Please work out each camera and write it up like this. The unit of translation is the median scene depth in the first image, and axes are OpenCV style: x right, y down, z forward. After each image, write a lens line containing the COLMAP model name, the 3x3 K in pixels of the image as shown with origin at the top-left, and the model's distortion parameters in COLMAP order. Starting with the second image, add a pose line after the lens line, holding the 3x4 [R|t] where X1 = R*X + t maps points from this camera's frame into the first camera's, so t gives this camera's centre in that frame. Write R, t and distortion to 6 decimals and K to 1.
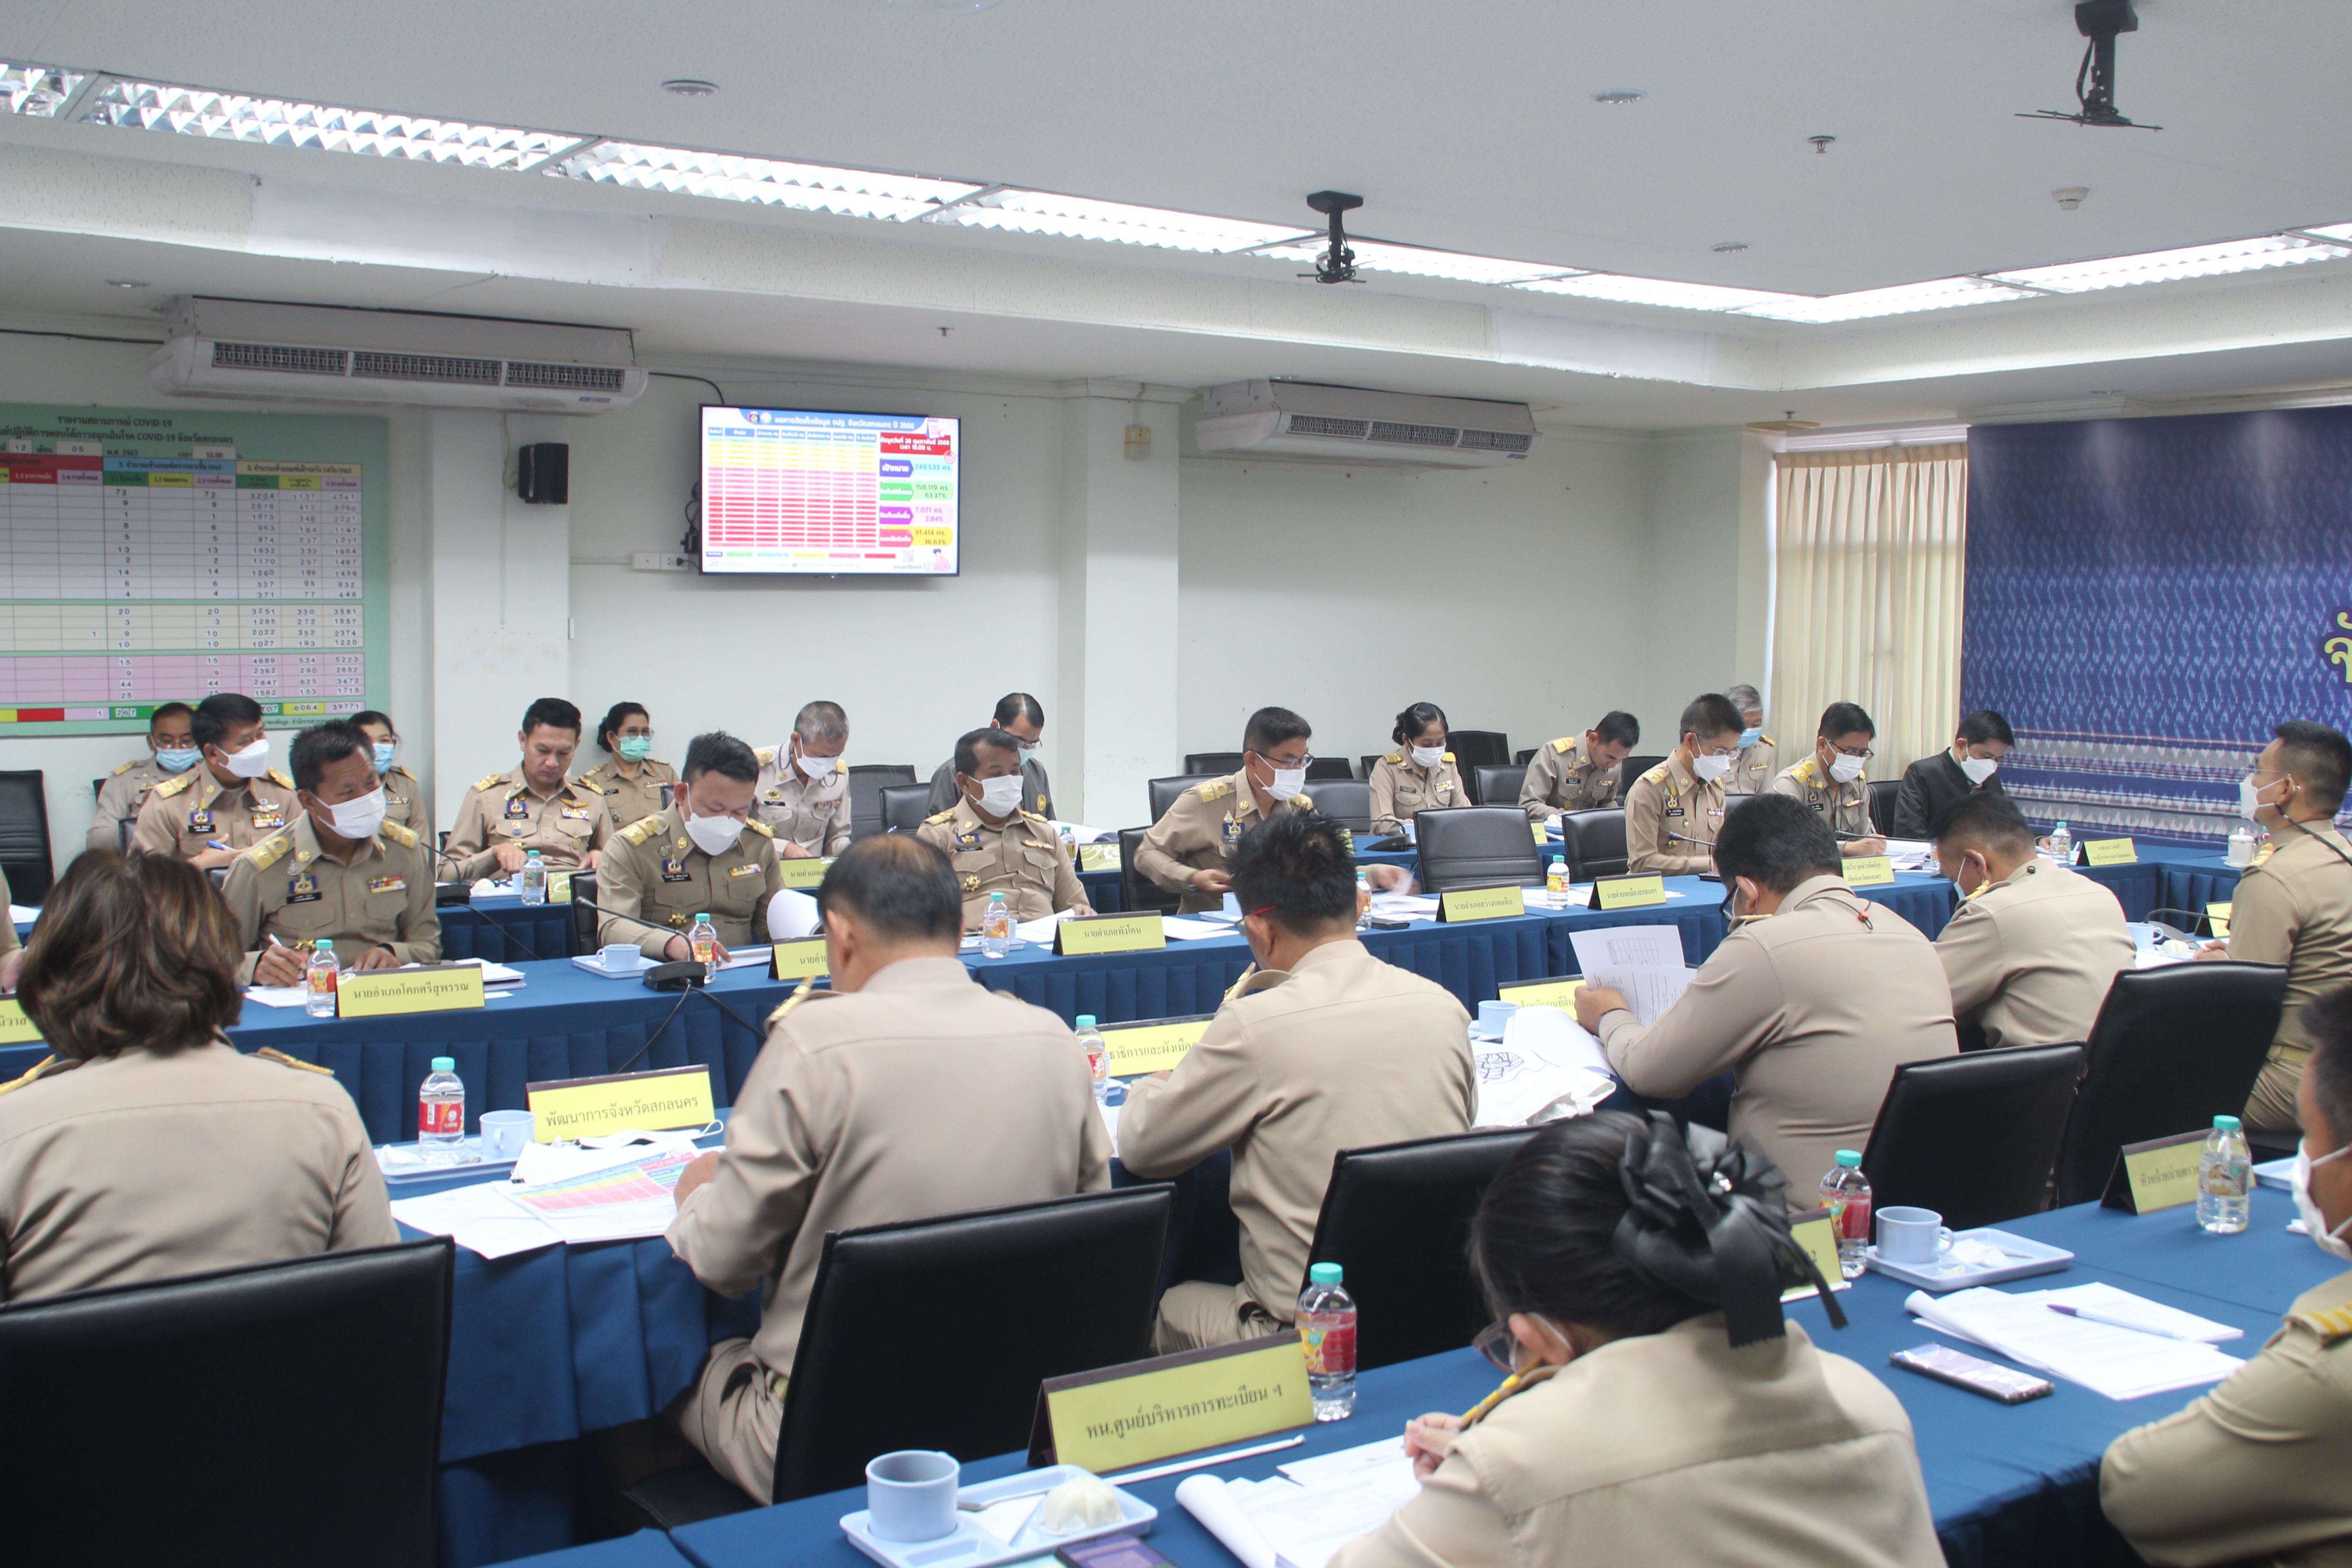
lens RADIAL K [[2481.7, 0, 1053.8], [0, 2481.7, 757.5], [0, 0, 1]] dist [0.024163, 0.000000]
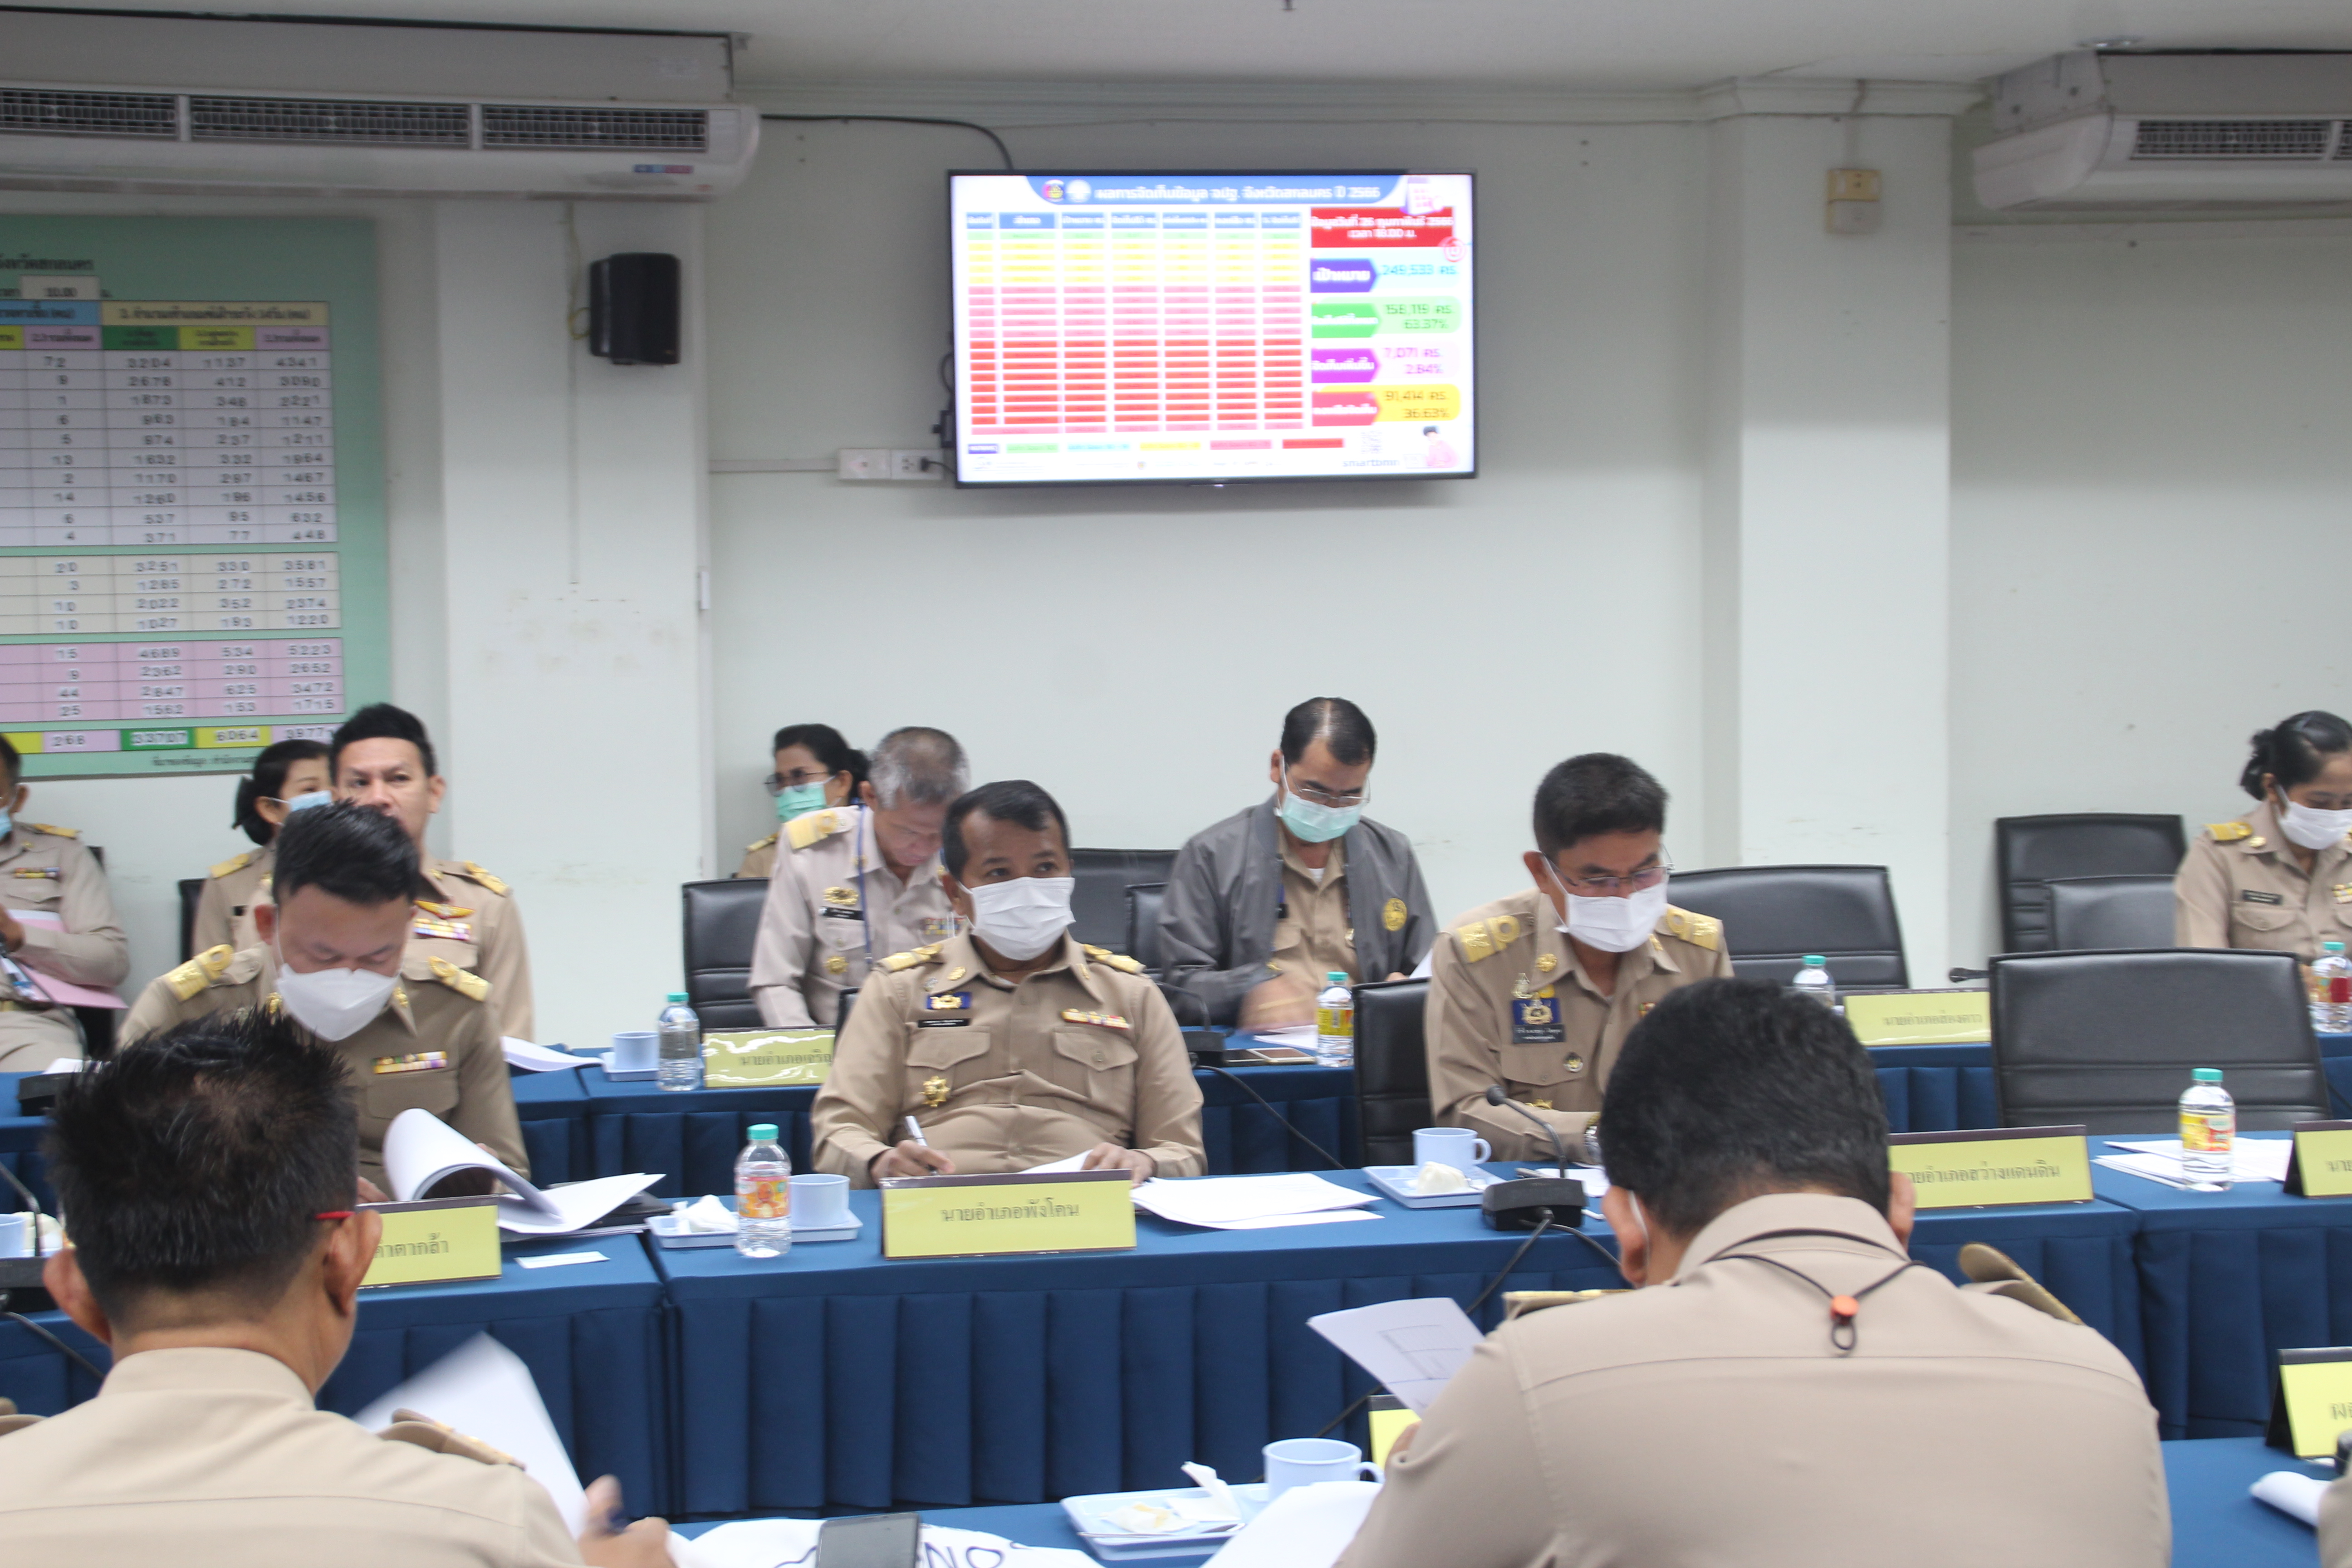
lens RADIAL K [[4095.6, 0, 1161.3], [0, 4095.6, 793.1], [0, 0, 1]] dist [0.318298, 0.000000]
pose [[0.937777, 0.000793, -0.347237, 0.233799], [-0.000429, 0.999999, 0.001126, -0.008298], [0.347238, -0.000907, 0.937777, 0.187212]]
